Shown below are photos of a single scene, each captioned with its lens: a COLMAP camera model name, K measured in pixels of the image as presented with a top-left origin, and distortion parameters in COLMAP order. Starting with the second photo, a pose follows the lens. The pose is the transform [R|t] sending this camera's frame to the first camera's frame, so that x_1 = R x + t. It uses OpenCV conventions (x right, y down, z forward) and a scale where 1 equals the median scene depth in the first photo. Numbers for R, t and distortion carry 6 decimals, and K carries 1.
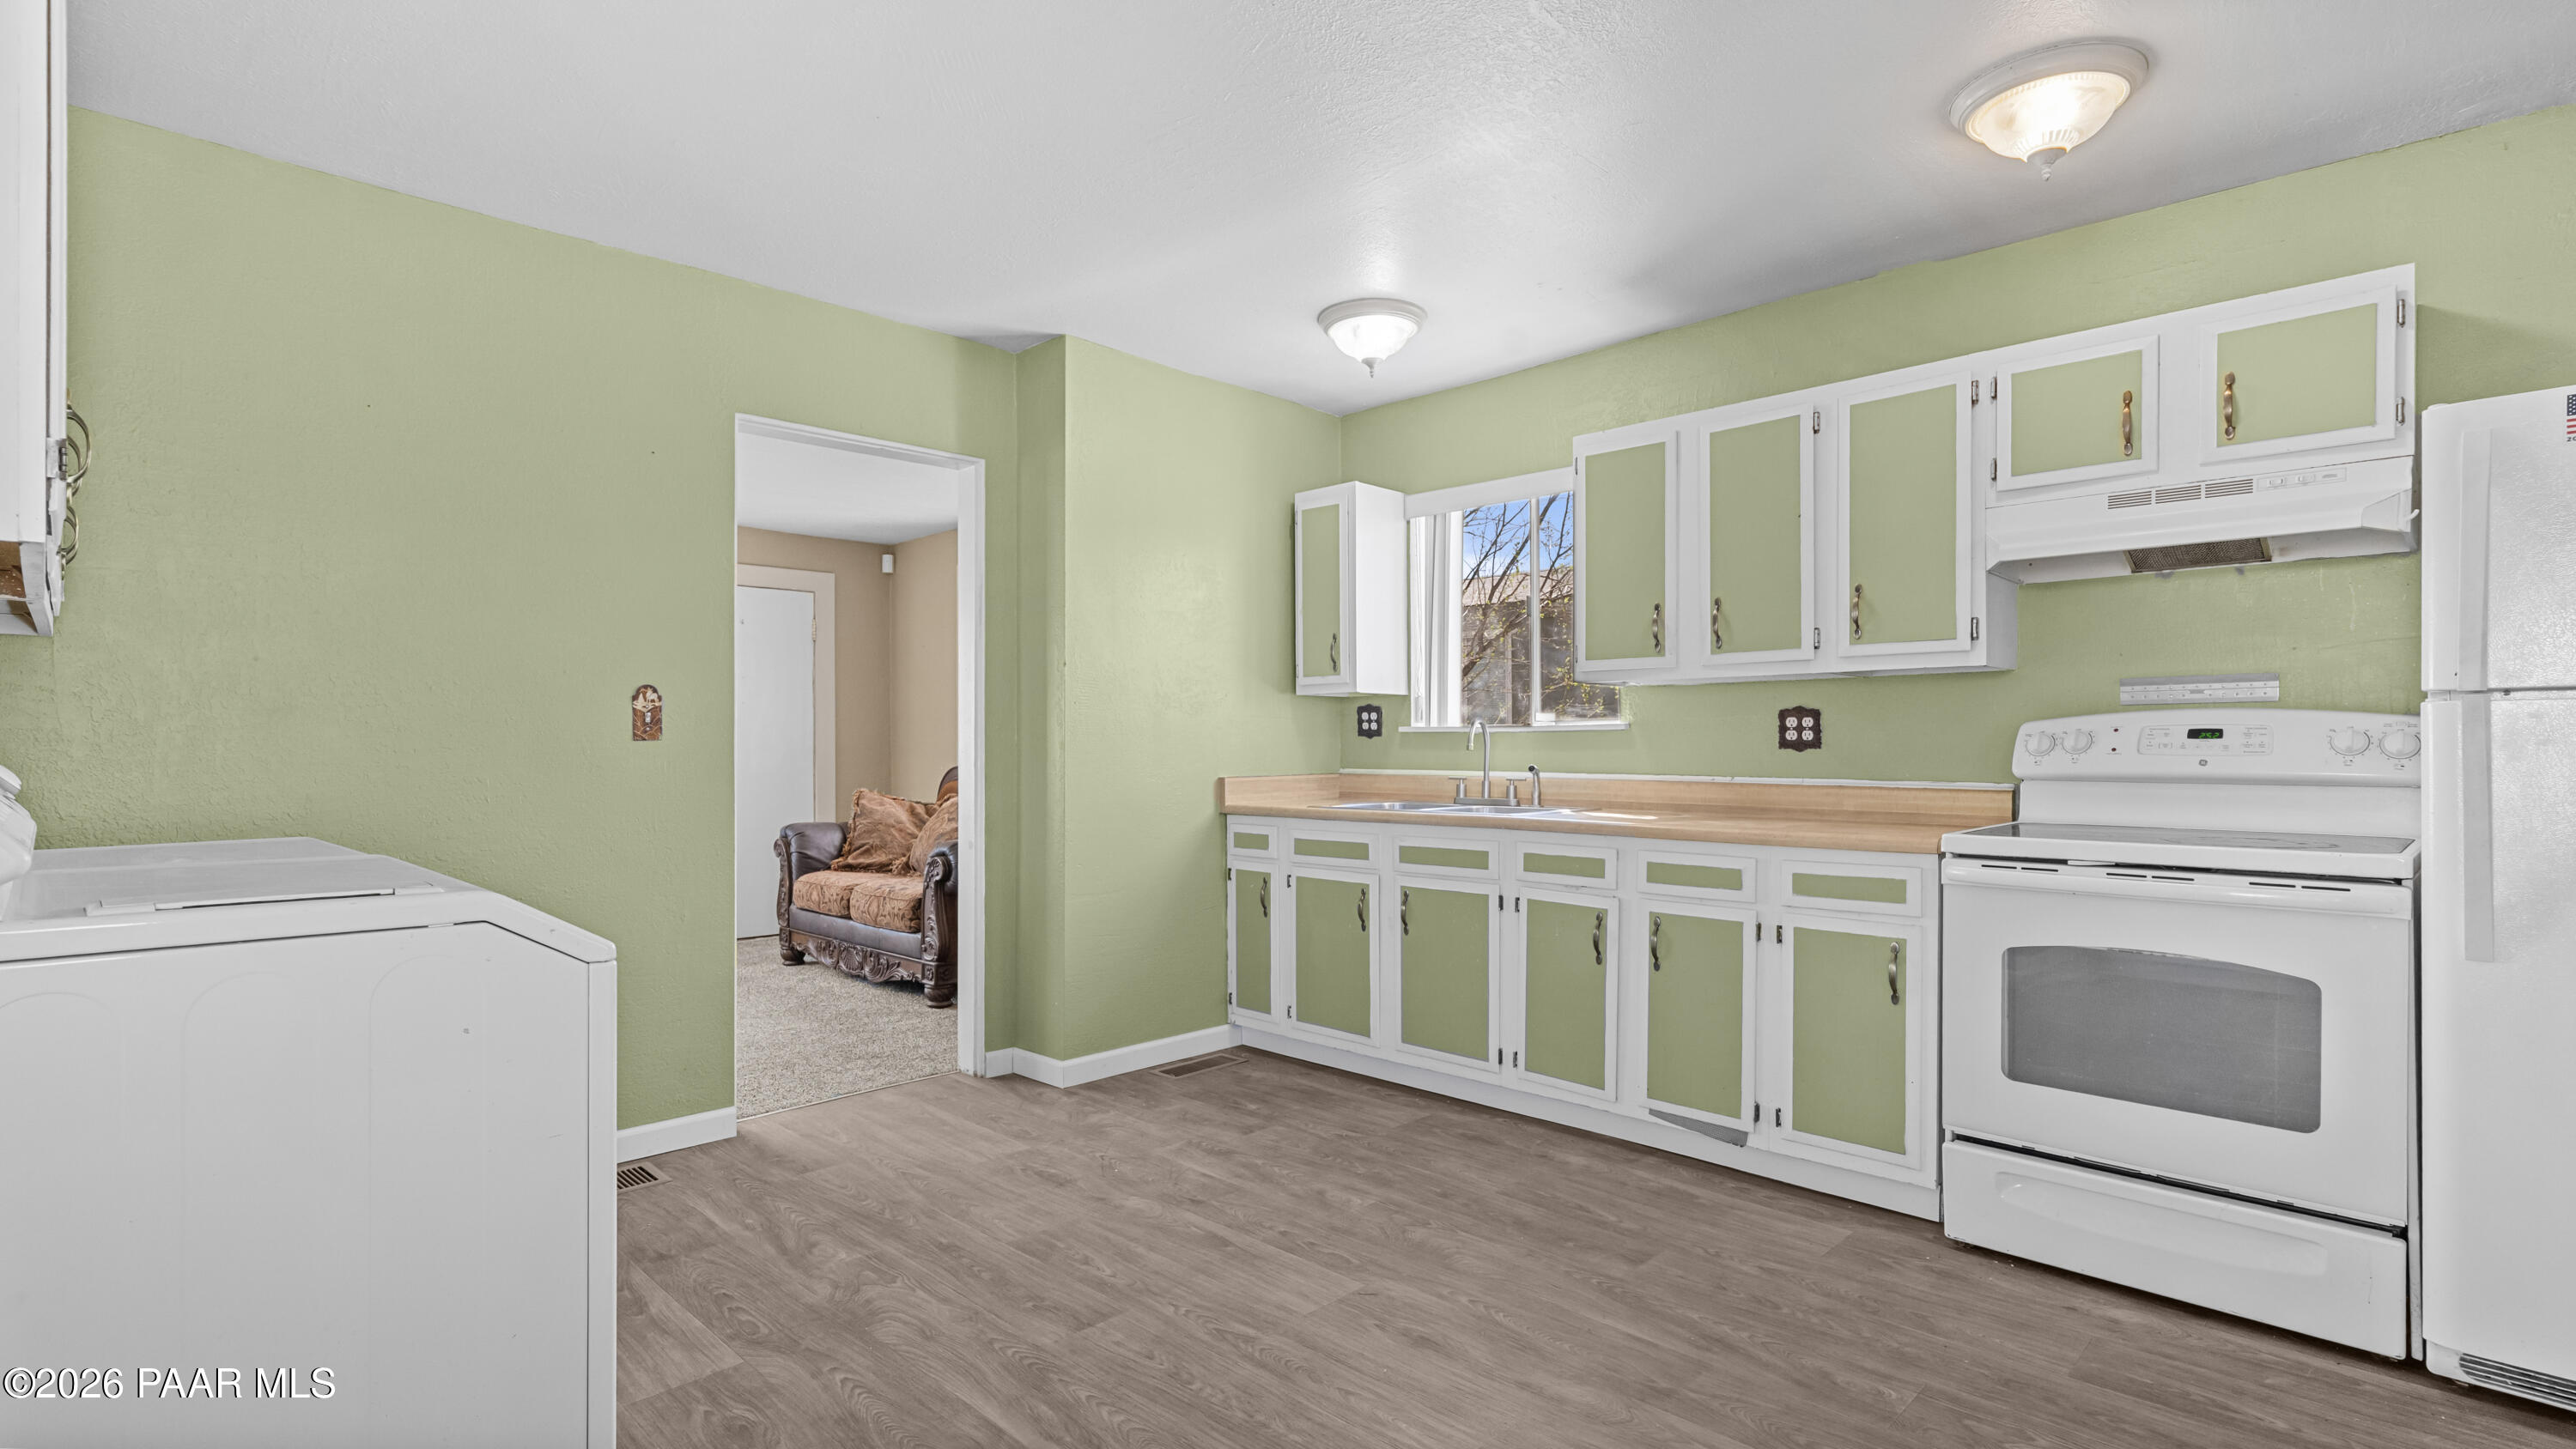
lens RADIAL K [[1197.9, 0, 1283.4], [0, 1197.9, 743.3], [0, 0, 1]] dist [-0.001765, -0.000283]
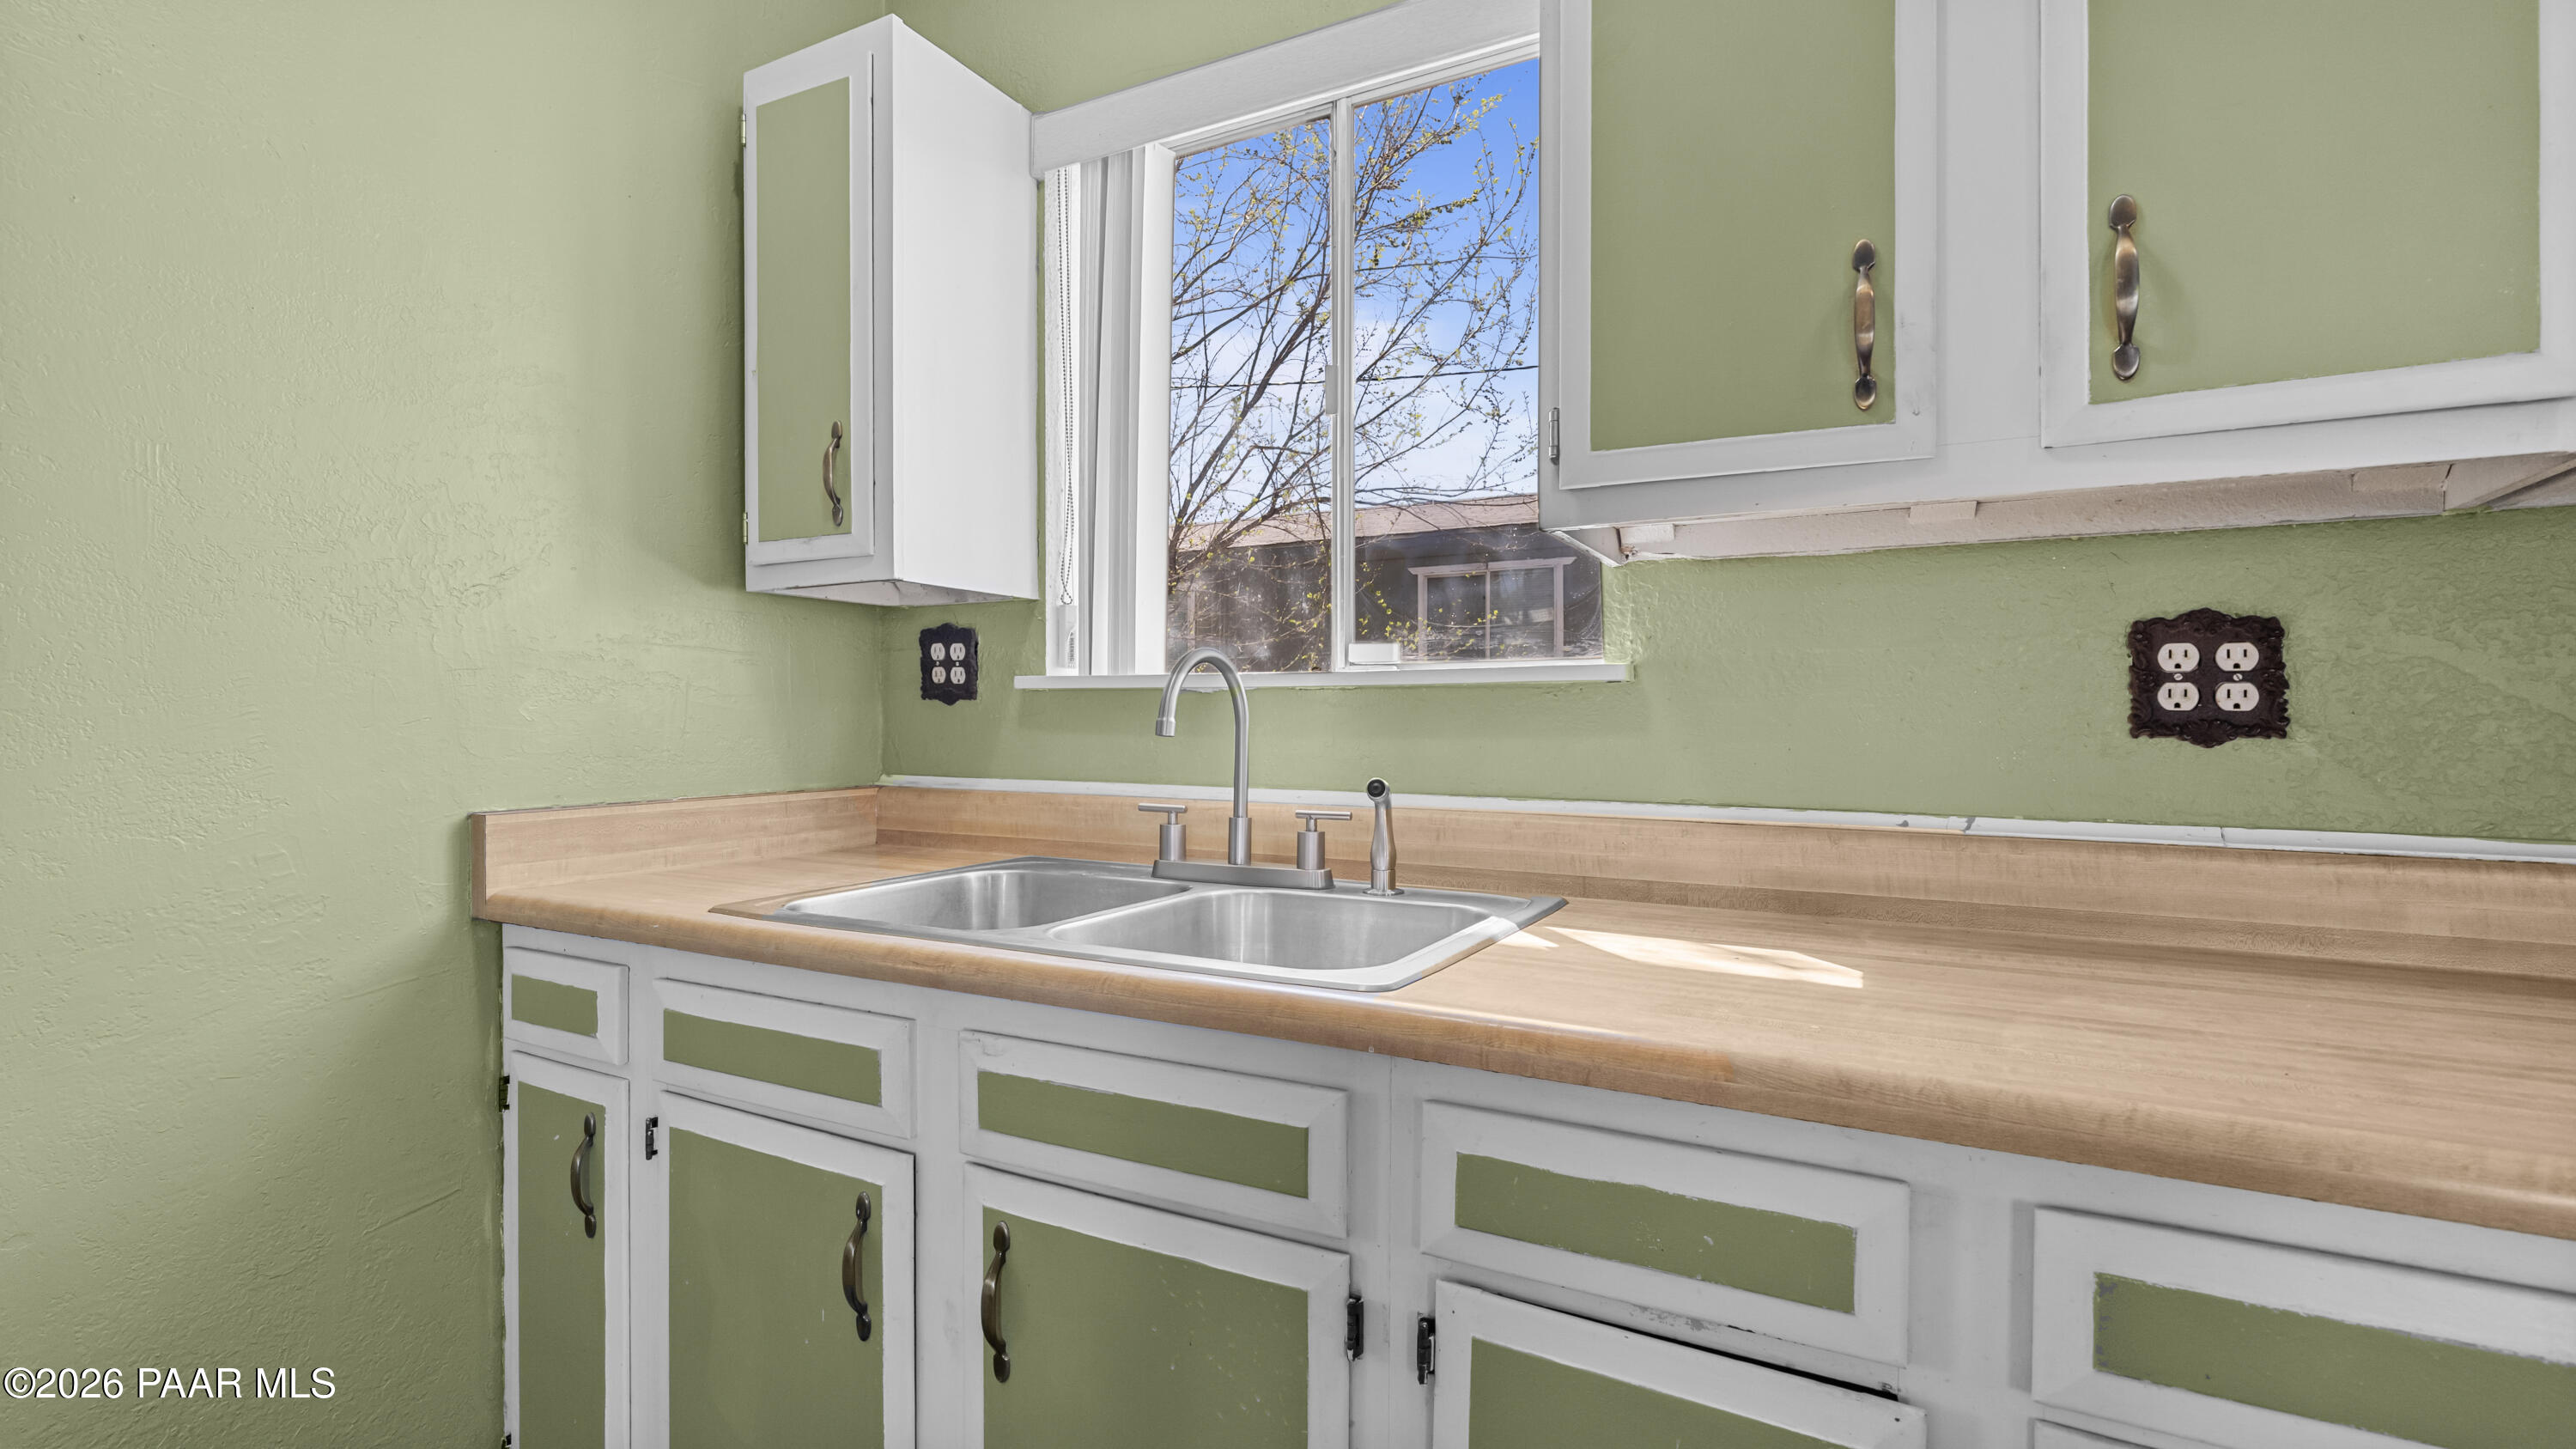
lens RADIAL K [[1181.2, 0, 1288.0], [0, 1181.2, 724.5], [0, 0, 1]] dist [0.000855, 0.000021]
pose [[0.960828, 0.002139, 0.277138, 0.112527], [-0.003879, 0.999976, 0.005733, 0.000174], [-0.277119, -0.006584, 0.960813, 0.890060]]
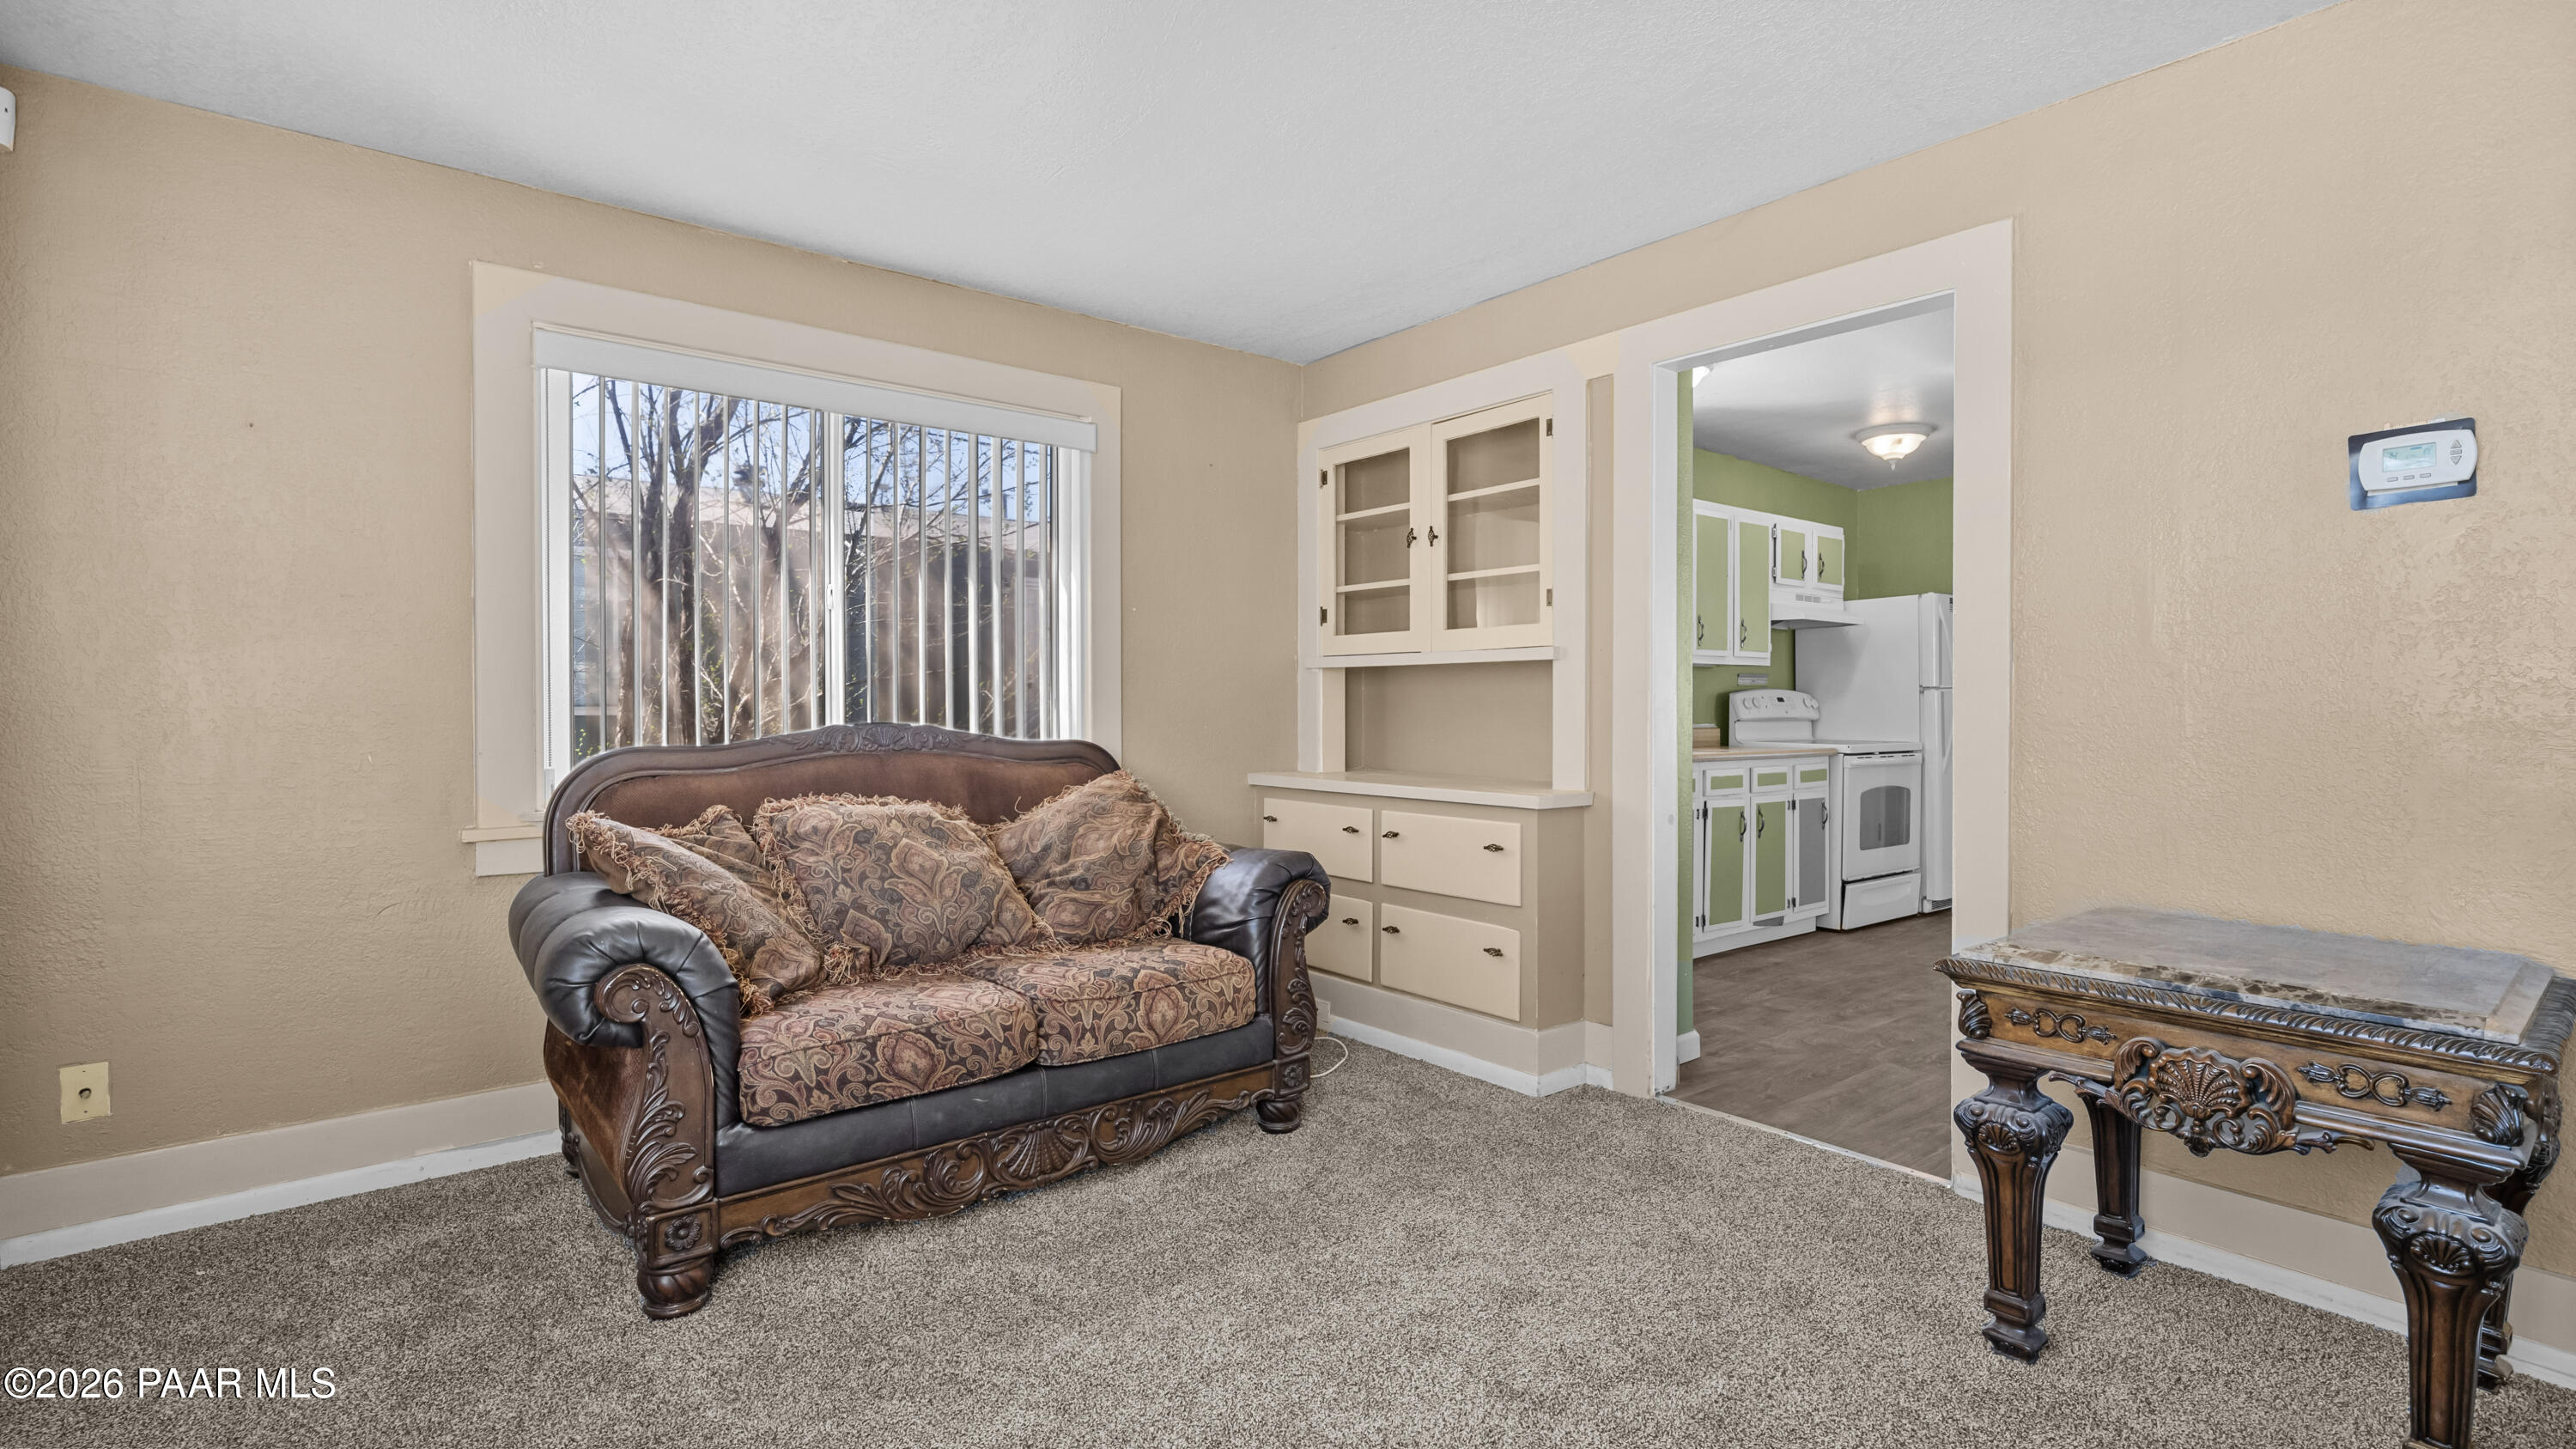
lens RADIAL K [[1181.2, 0, 1288.0], [0, 1181.2, 724.5], [0, 0, 1]] dist [0.000855, 0.000021]
pose [[0.102131, -0.015345, 0.994653, -1.485266], [-0.003397, 0.999870, 0.015774, 0.006425], [-0.994765, -0.004989, 0.102065, 1.576259]]
